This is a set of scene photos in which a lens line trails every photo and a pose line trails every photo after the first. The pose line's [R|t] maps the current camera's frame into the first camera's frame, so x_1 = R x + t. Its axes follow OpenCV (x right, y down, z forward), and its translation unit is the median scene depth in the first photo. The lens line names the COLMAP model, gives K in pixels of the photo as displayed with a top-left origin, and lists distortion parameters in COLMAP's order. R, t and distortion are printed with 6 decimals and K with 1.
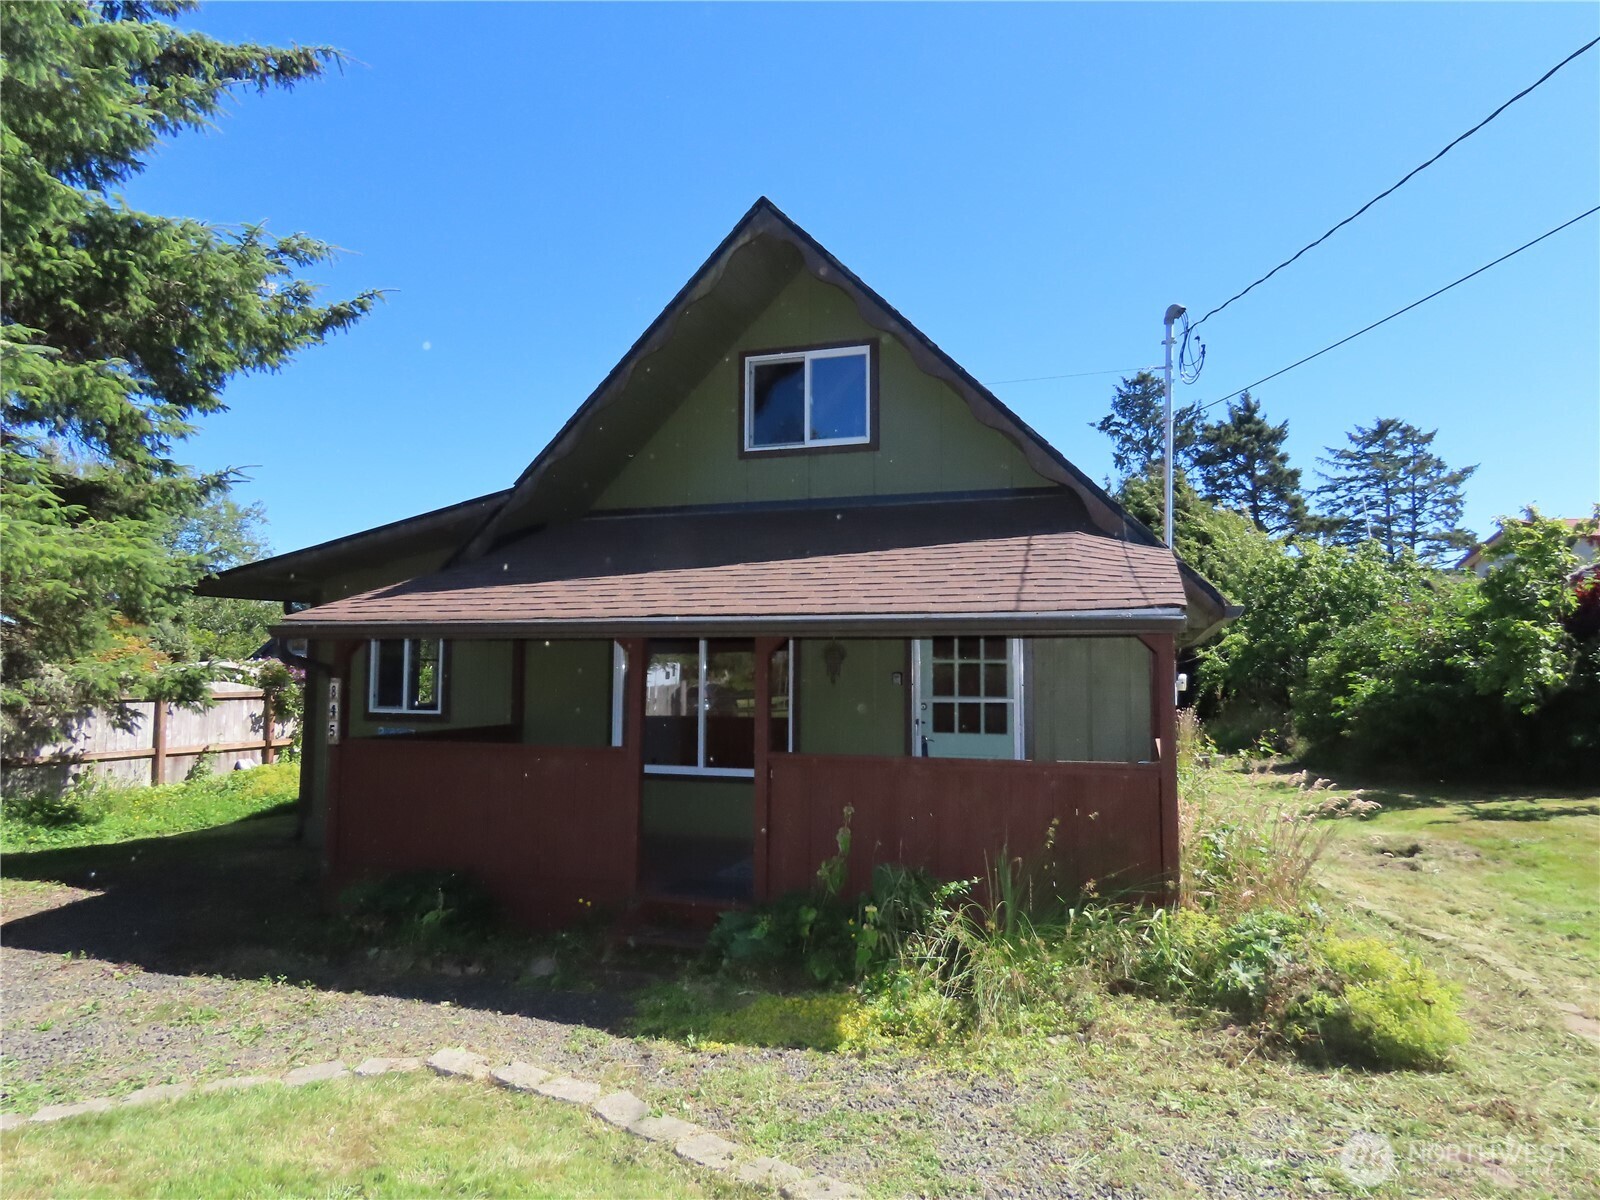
lens RADIAL K [[1006.3, 0, 800.1], [0, 1006.3, 600.2], [0, 0, 1]] dist [-0.006377, 0.002952]
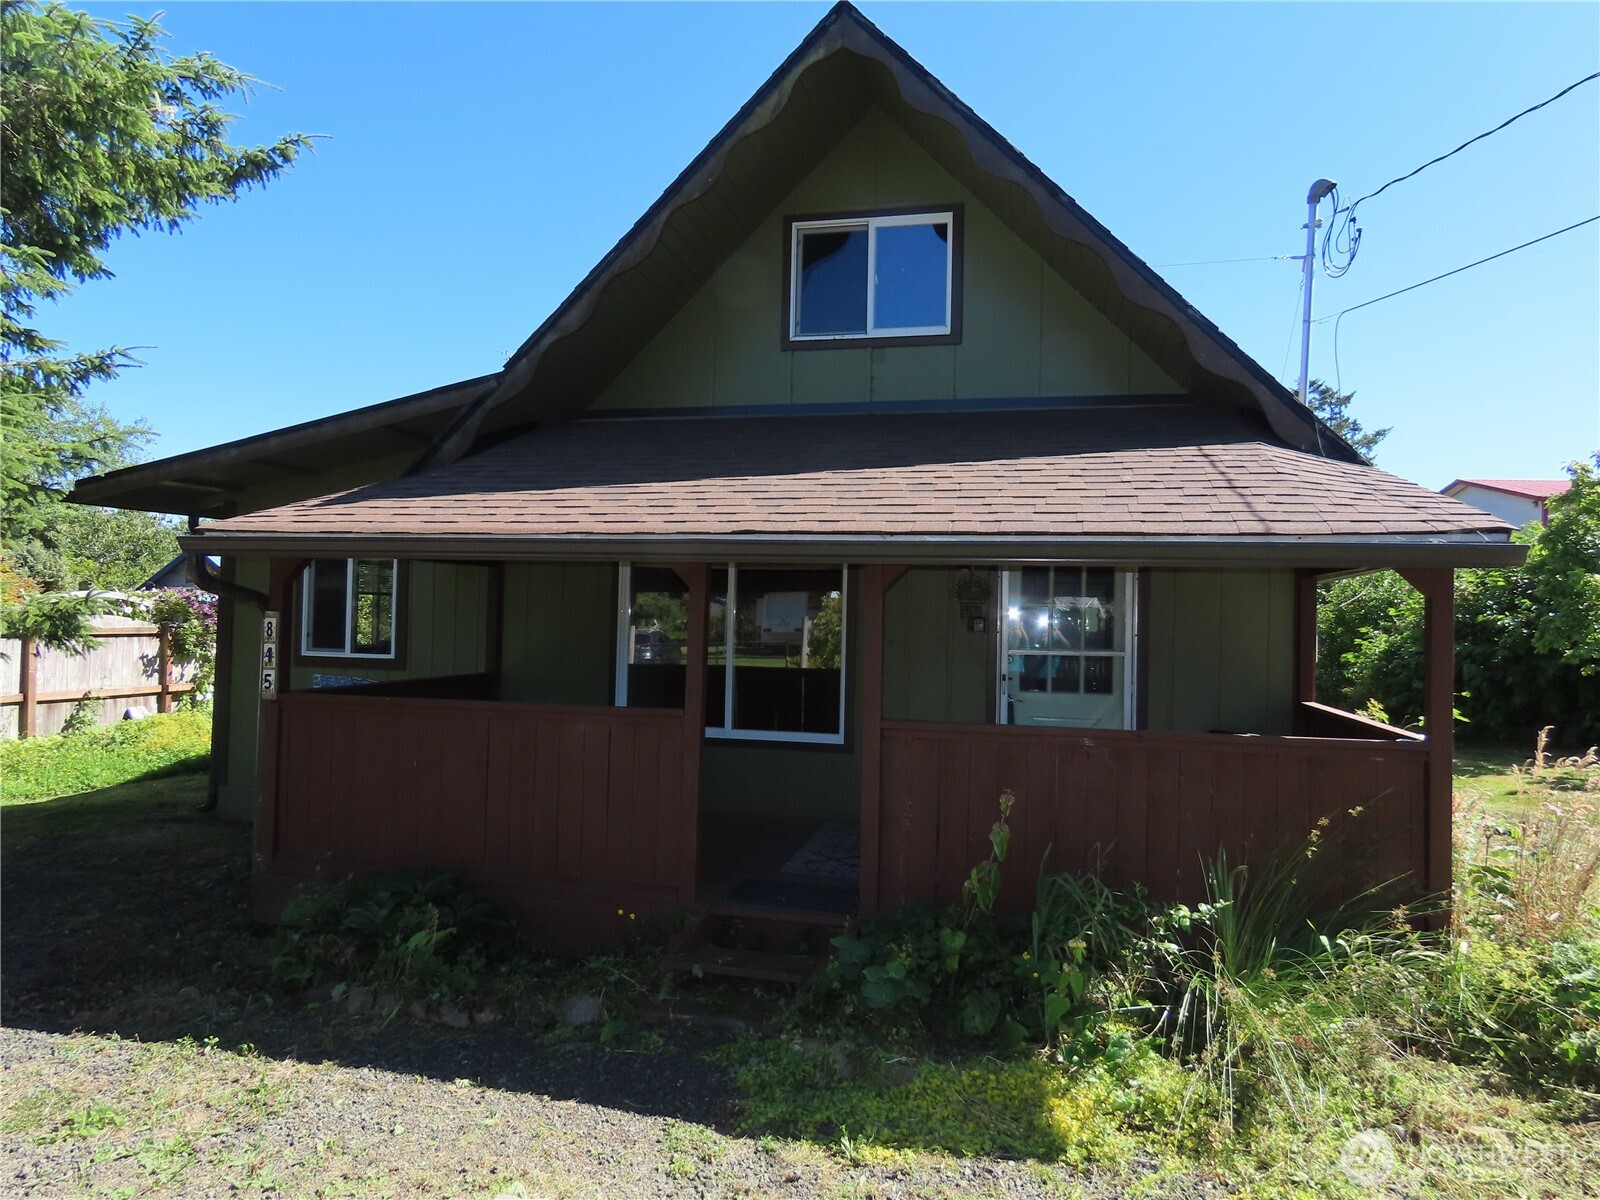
lens RADIAL K [[1006.3, 0, 802.0], [0, 1006.3, 601.4], [0, 0, 1]] dist [-0.006377, 0.002952]
pose [[0.996033, 0.019205, 0.086887, -0.120344], [-0.023897, 0.998293, 0.053290, 0.018822], [-0.085715, -0.055155, 0.994792, 0.200374]]
